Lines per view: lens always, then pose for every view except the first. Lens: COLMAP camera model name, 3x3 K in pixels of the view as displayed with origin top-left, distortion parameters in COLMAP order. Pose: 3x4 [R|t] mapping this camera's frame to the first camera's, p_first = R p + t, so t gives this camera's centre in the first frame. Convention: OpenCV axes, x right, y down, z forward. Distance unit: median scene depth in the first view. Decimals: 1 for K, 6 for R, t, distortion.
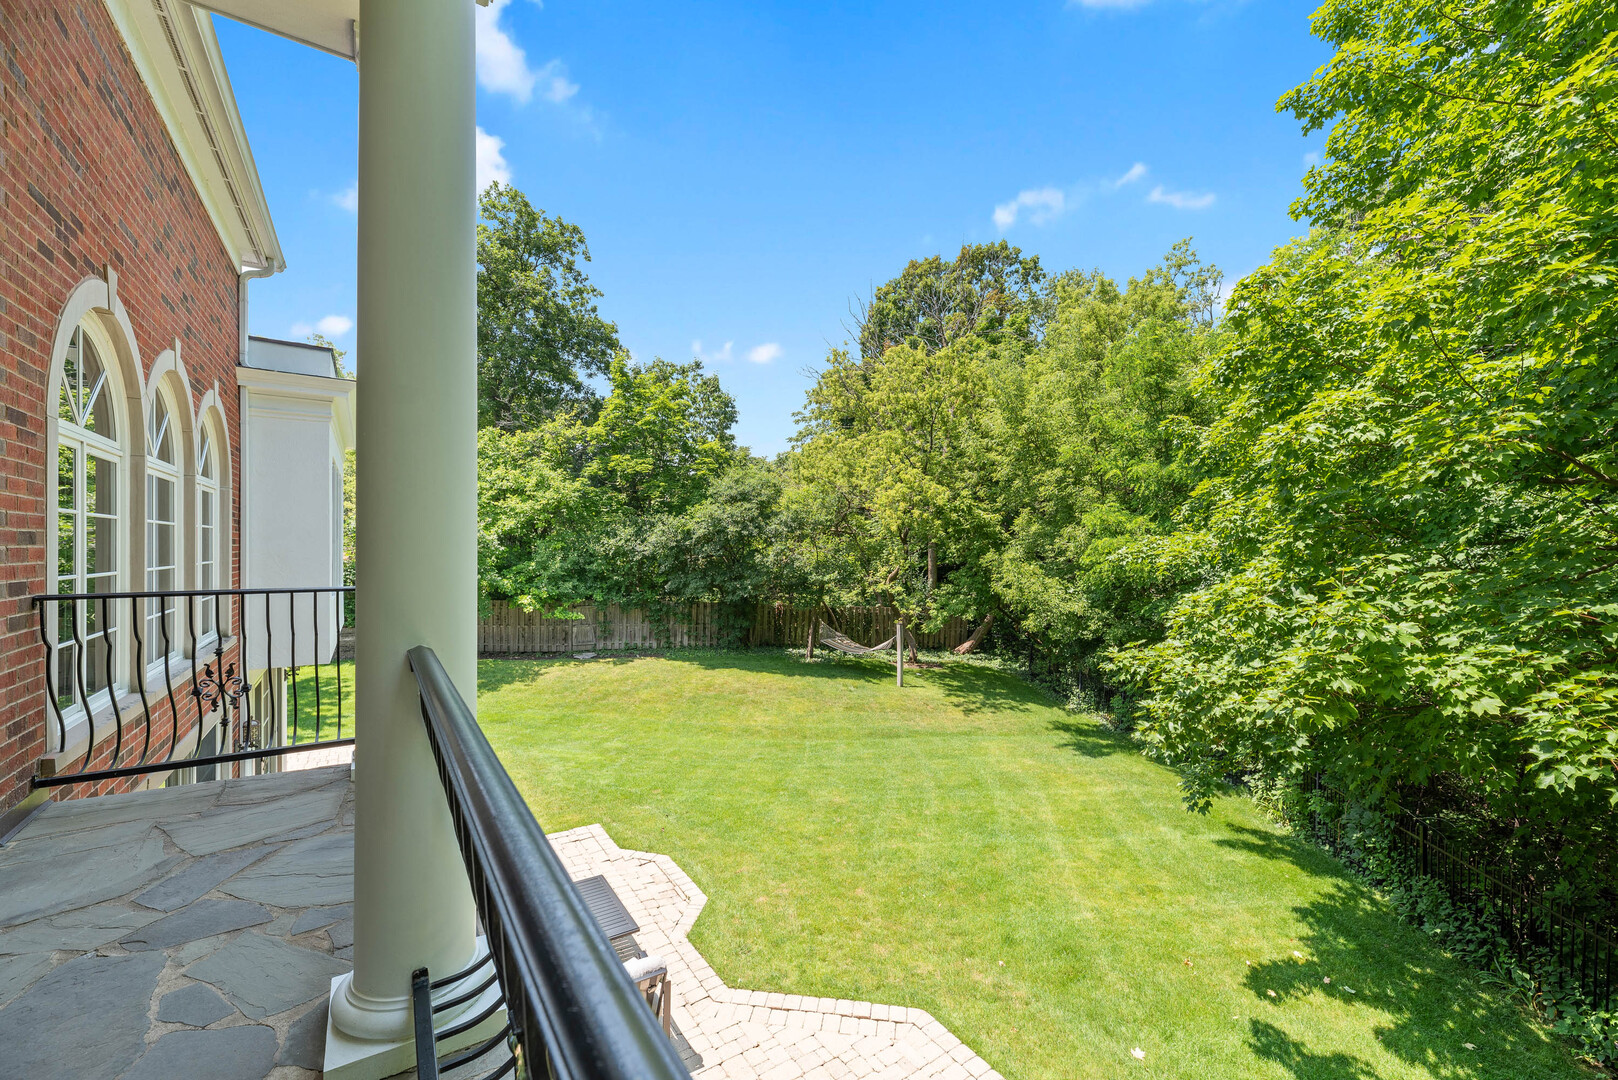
lens RADIAL K [[647.6, 0, 815.3], [0, 647.6, 544.0], [0, 0, 1]] dist [-0.025634, 0.000118]
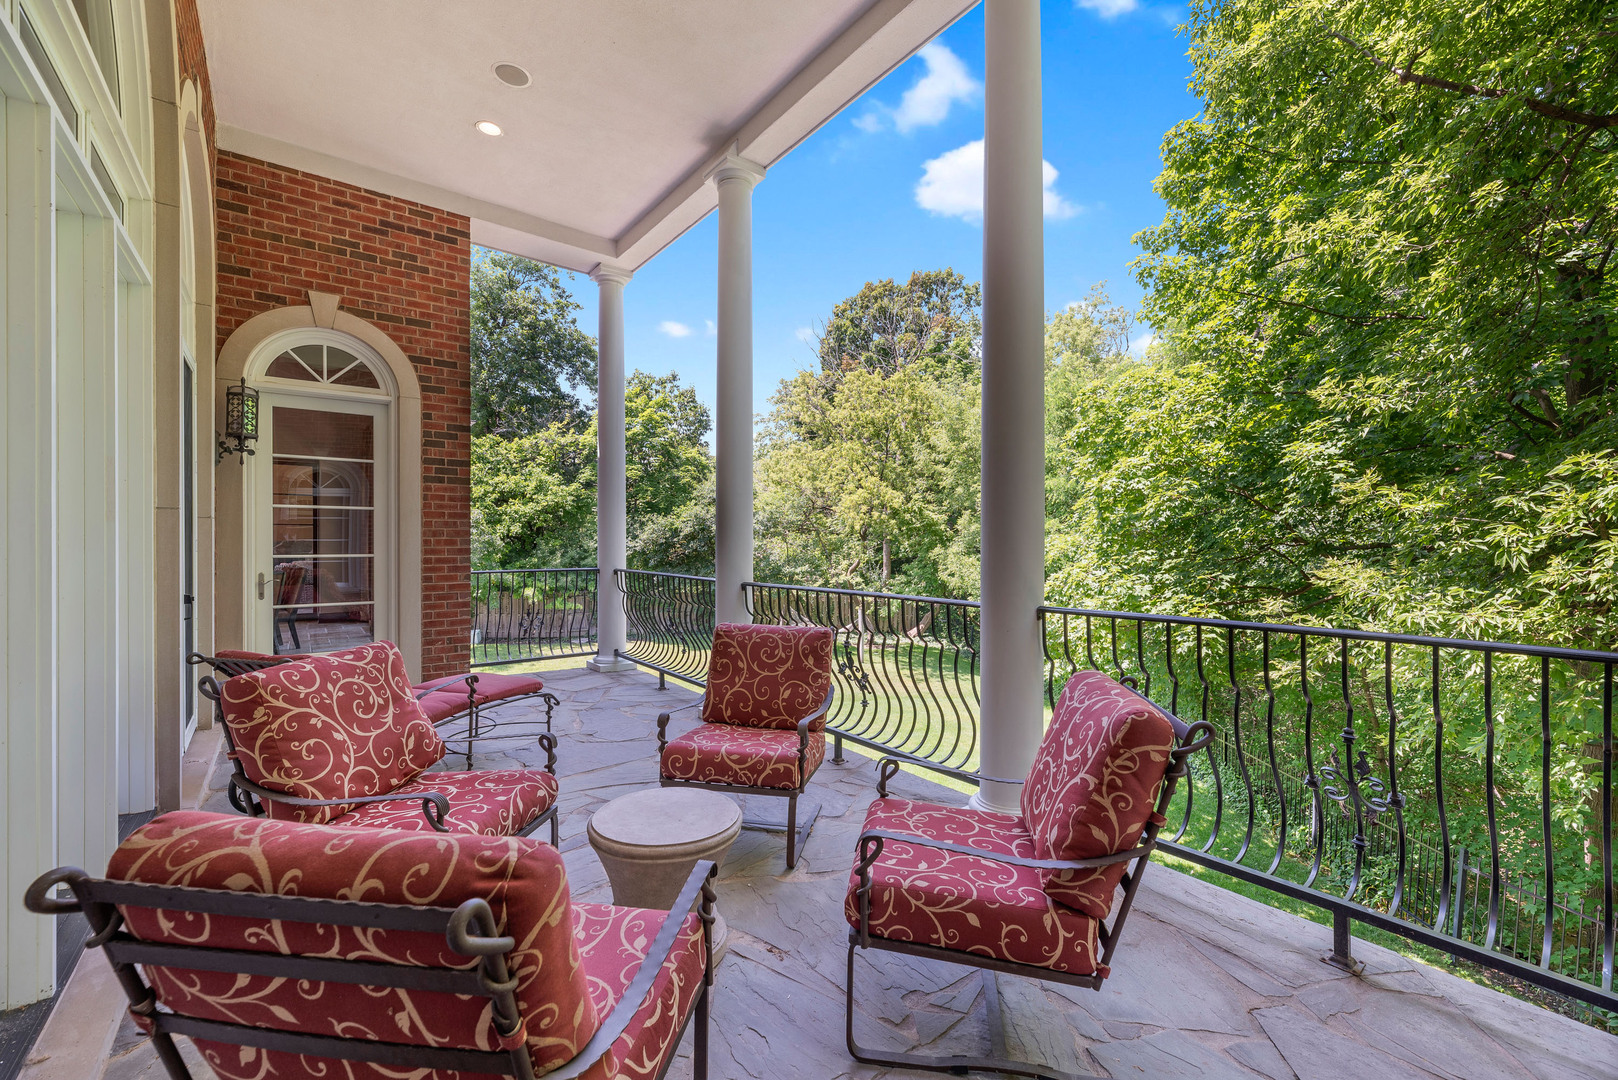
lens RADIAL K [[647.6, 0, 807.4], [0, 647.6, 540.4], [0, 0, 1]] dist [-0.025634, 0.000118]
pose [[0.997882, -0.002963, 0.064982, -0.037448], [0.002772, 0.999992, 0.003030, -0.003698], [-0.064991, -0.002843, 0.997882, -0.142249]]
